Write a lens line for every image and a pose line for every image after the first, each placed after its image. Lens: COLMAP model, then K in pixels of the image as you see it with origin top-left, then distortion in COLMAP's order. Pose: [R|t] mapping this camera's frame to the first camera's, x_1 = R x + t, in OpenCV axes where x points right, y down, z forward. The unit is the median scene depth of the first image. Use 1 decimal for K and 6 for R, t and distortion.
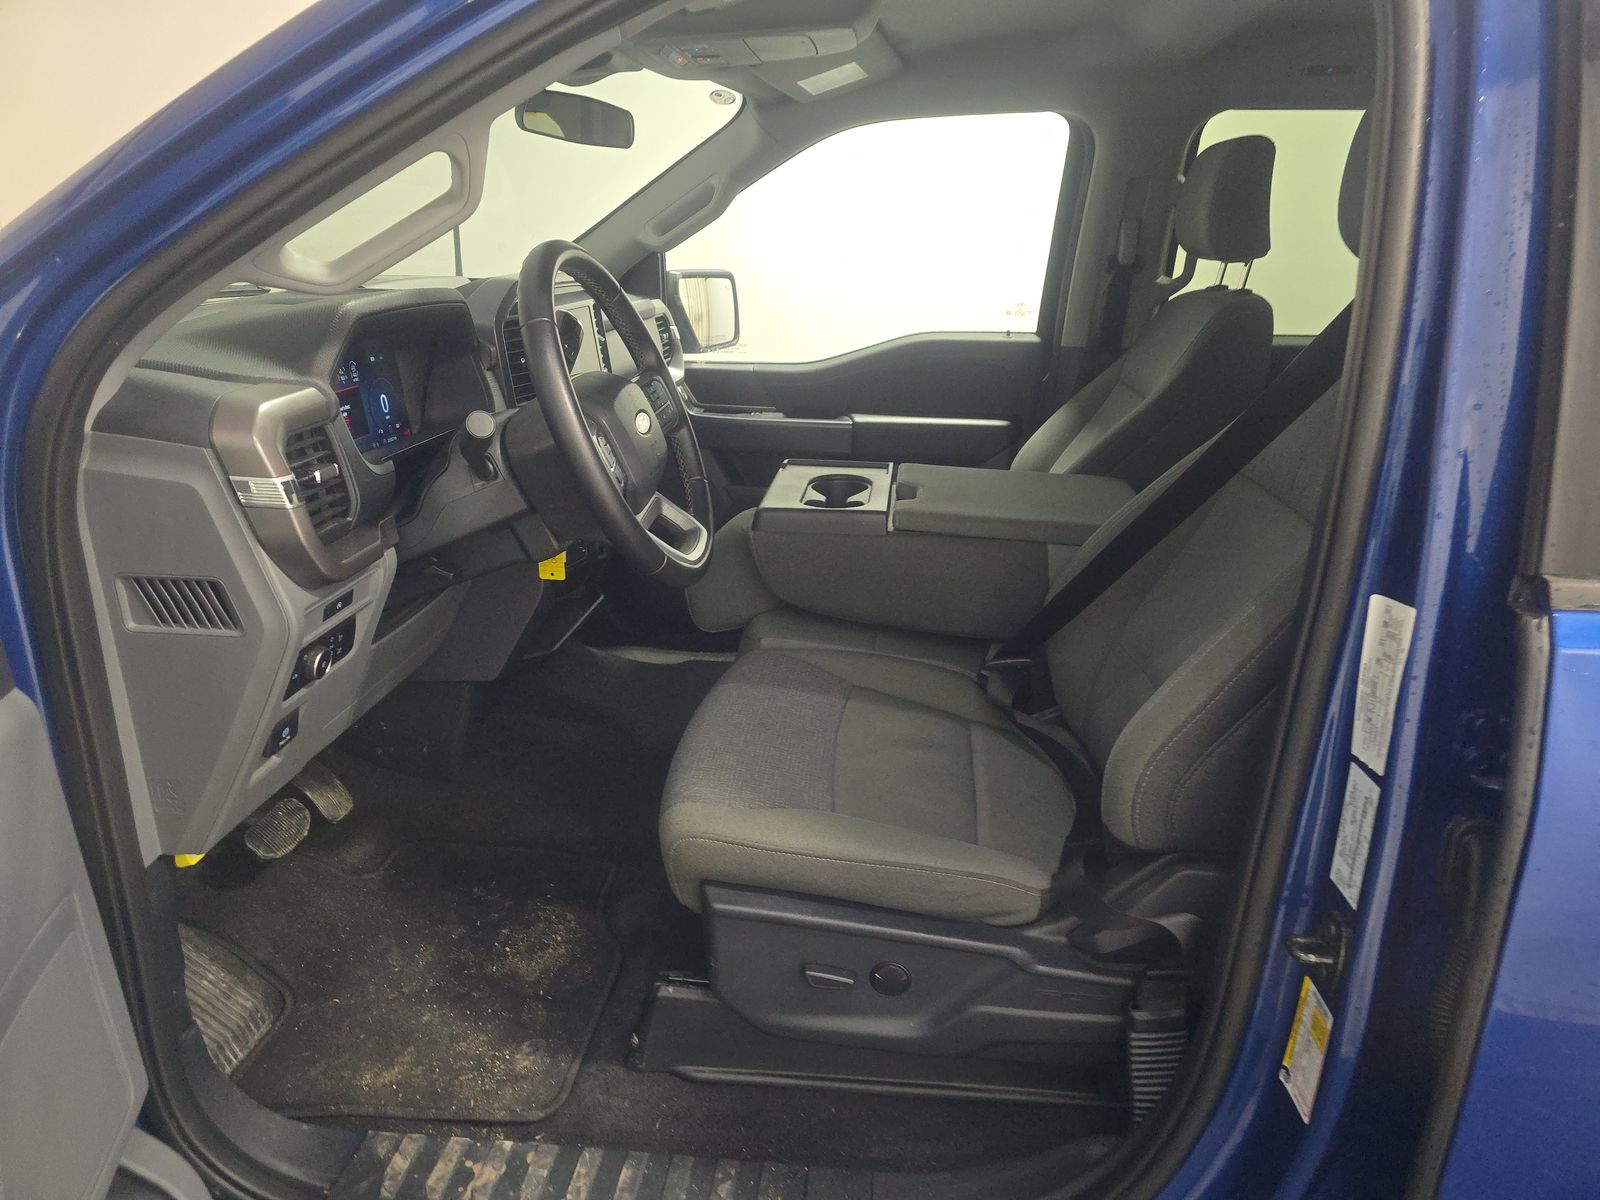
lens RADIAL K [[1037.0, 0, 800.0], [0, 1037.0, 600.0], [0, 0, 1]] dist [0.025070, -0.033228]
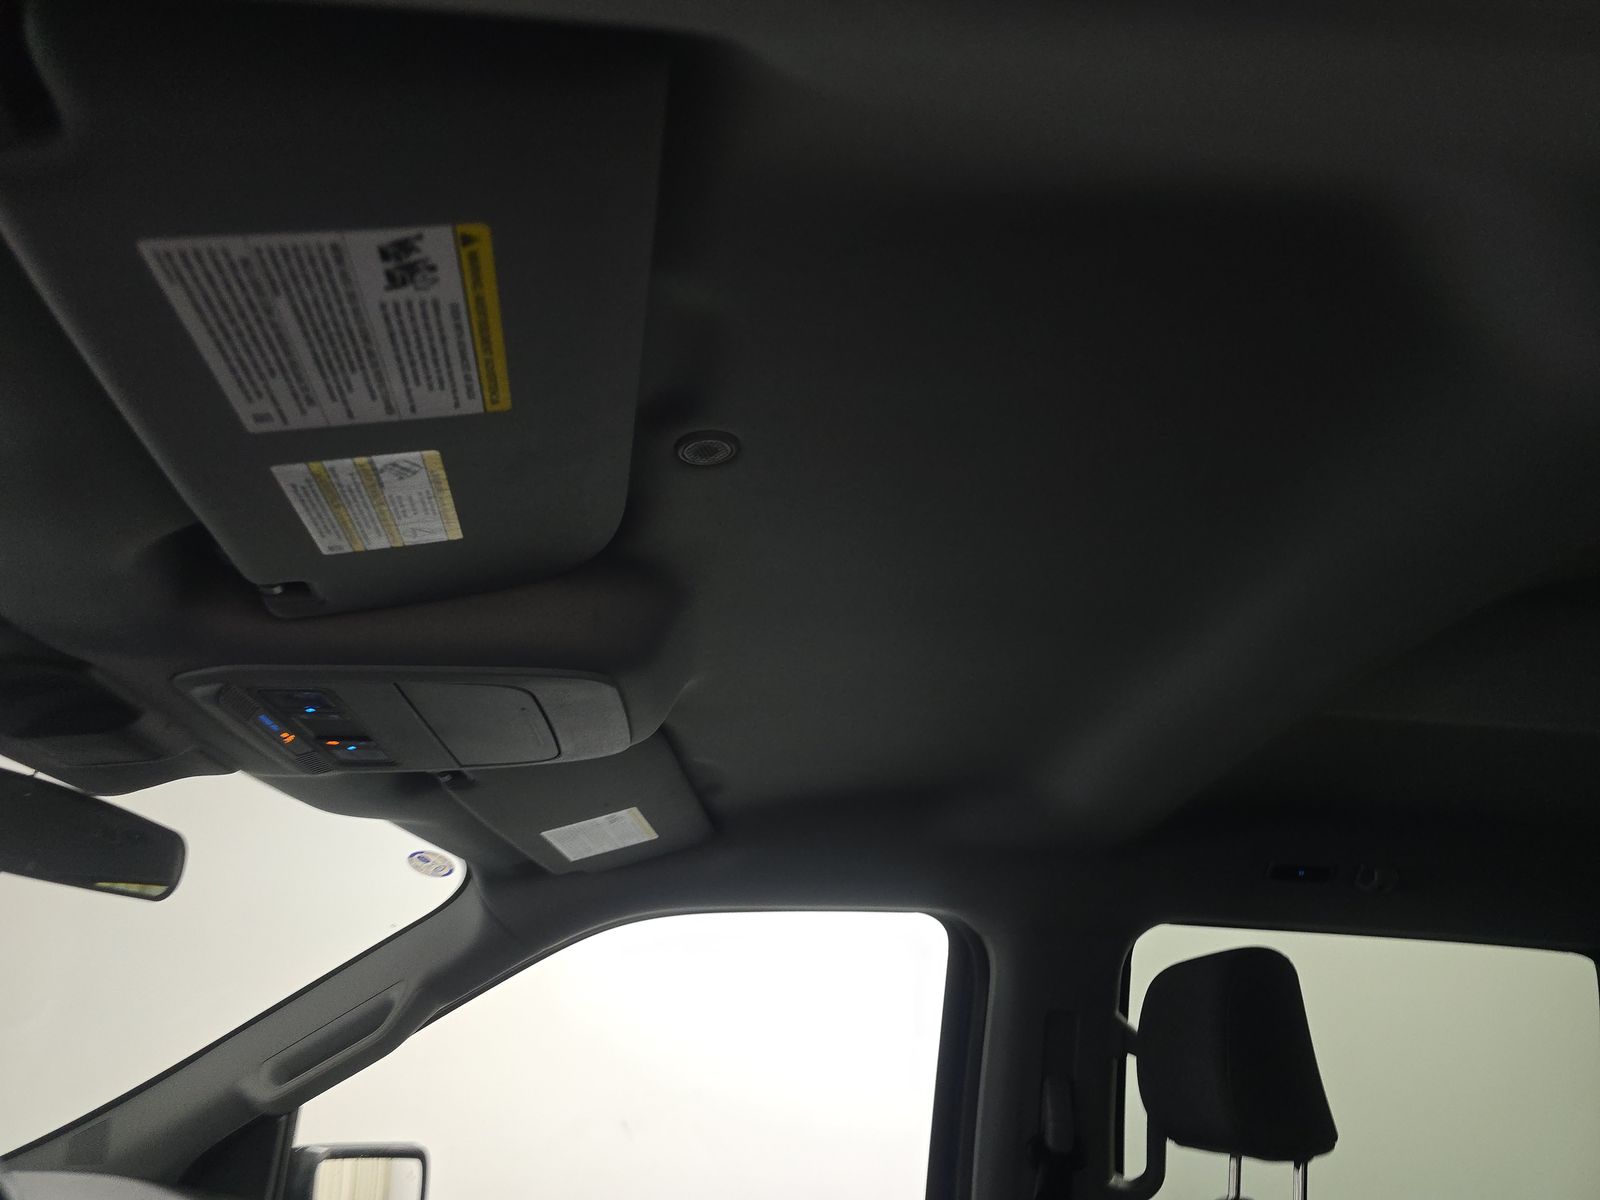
lens RADIAL K [[1037.0, 0, 800.0], [0, 1037.0, 600.0], [0, 0, 1]] dist [0.025070, -0.033228]
pose [[0.983945, 0.097256, 0.149642, 0.036699], [0.034980, 0.717117, -0.696074, -0.141150], [-0.175008, 0.690133, 0.702202, 0.387344]]
